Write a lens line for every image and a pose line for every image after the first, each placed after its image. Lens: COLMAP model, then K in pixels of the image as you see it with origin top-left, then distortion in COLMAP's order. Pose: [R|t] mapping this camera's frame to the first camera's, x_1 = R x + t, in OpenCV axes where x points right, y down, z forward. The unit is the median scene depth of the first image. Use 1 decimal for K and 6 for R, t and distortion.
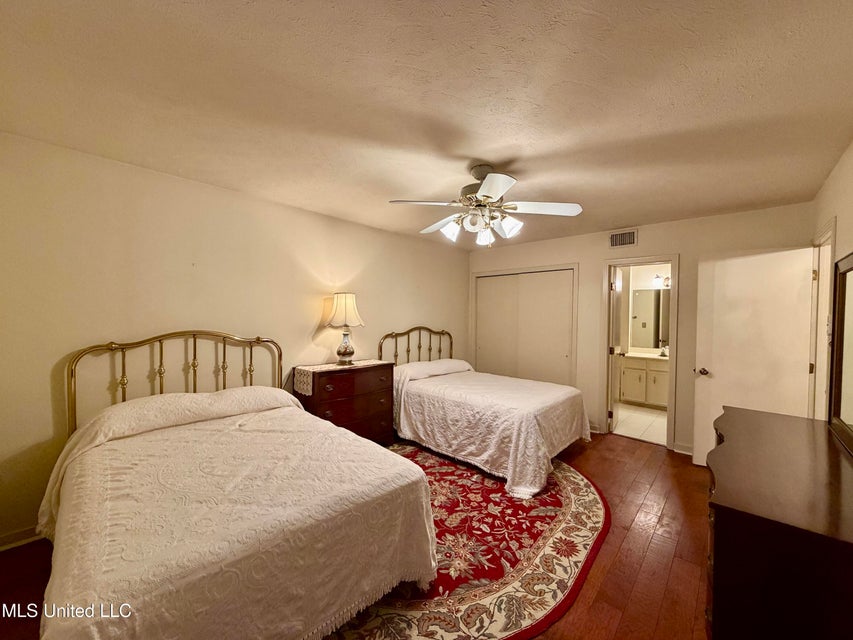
lens RADIAL K [[339.1, 0, 422.1], [0, 339.1, 320.3], [0, 0, 1]] dist [-0.001728, 0.000155]
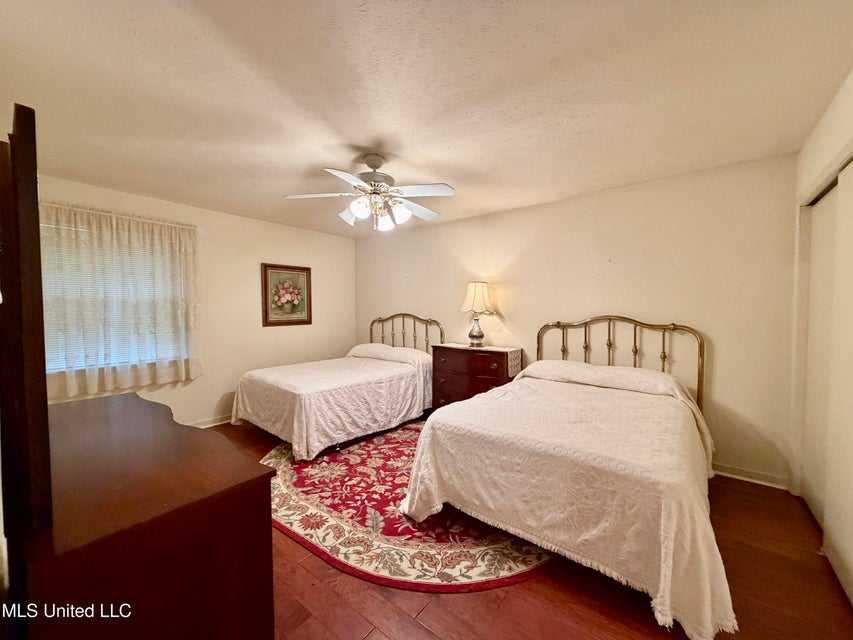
lens RADIAL K [[339.1, 0, 426.7], [0, 339.1, 319.6], [0, 0, 1]] dist [-0.001728, 0.000155]
pose [[0.085997, 0.016560, -0.996158, 1.236603], [-0.016397, 0.999750, 0.015204, 0.039553], [0.996160, 0.015027, 0.086247, 1.060039]]
